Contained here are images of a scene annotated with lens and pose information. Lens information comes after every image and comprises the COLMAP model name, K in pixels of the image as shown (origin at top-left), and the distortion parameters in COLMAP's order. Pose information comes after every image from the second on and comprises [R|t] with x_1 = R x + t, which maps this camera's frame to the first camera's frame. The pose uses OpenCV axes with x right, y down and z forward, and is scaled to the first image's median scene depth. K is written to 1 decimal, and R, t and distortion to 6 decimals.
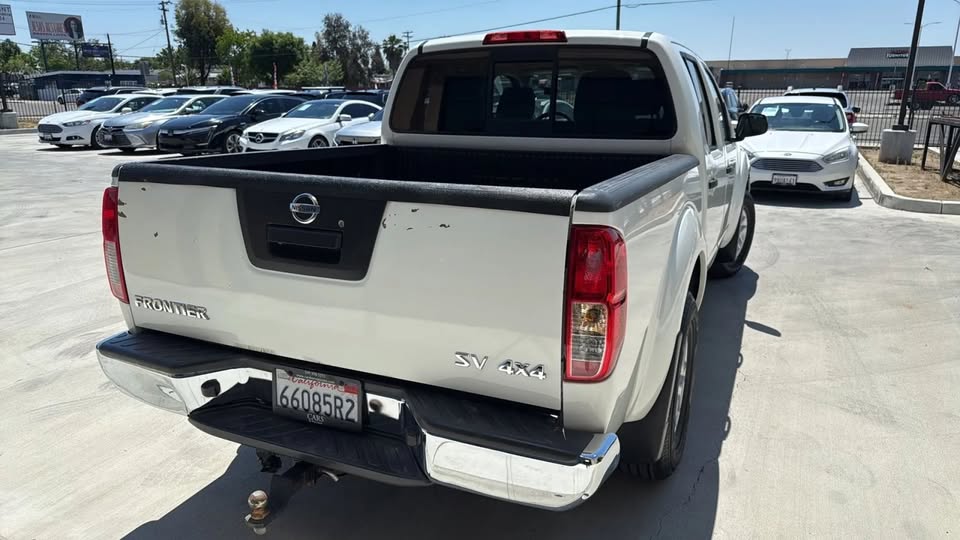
lens RADIAL K [[646.2, 0, 488.3], [0, 646.2, 280.4], [0, 0, 1]] dist [0.057386, -0.066405]
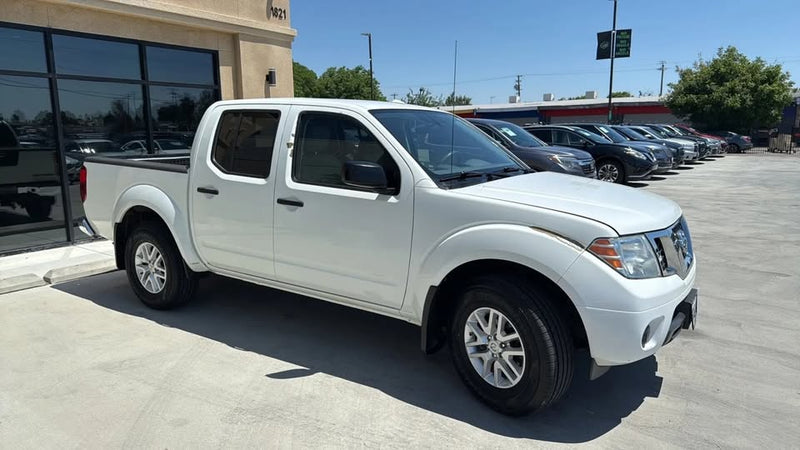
lens RADIAL K [[539.9, 0, 409.5], [0, 539.9, 225.1], [0, 0, 1]] dist [0.042765, -0.055653]
pose [[-0.147953, 0.170686, -0.974154, 1.019933], [-0.275187, 0.938991, 0.206320, -0.311174], [0.949938, 0.298600, -0.091956, 1.050007]]
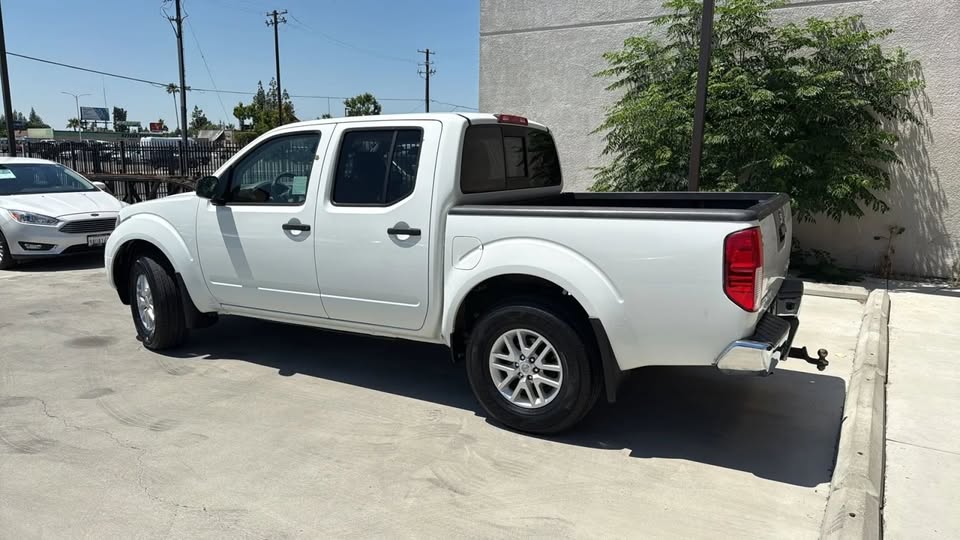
lens RADIAL K [[646.2, 0, 485.6], [0, 646.2, 275.9], [0, 0, 1]] dist [0.057386, -0.066405]
pose [[0.092775, -0.183152, 0.978697, -0.874932], [0.270971, 0.950481, 0.152185, -0.179833], [-0.958106, 0.251080, 0.137809, 0.603637]]
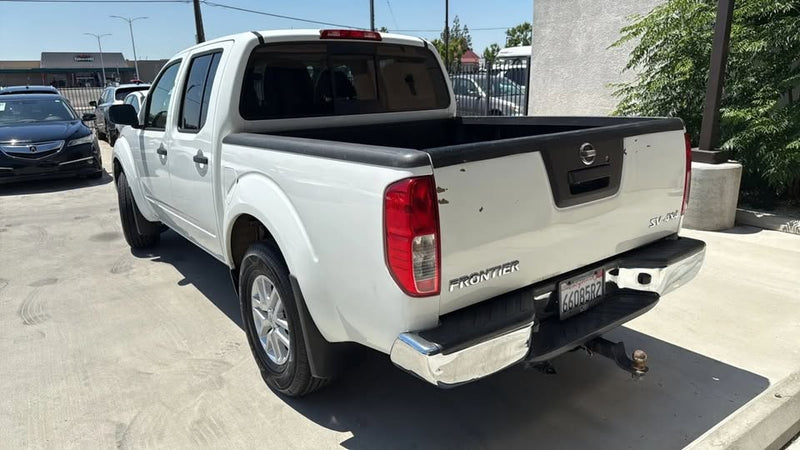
lens RADIAL K [[538.5, 0, 401.8], [0, 538.5, 231.7], [0, 0, 1]] dist [0.057386, -0.066405]
pose [[0.487302, -0.247134, 0.837533, -0.546988], [0.267445, 0.955264, 0.126266, -0.075125], [-0.831270, 0.162464, 0.531597, 0.271368]]
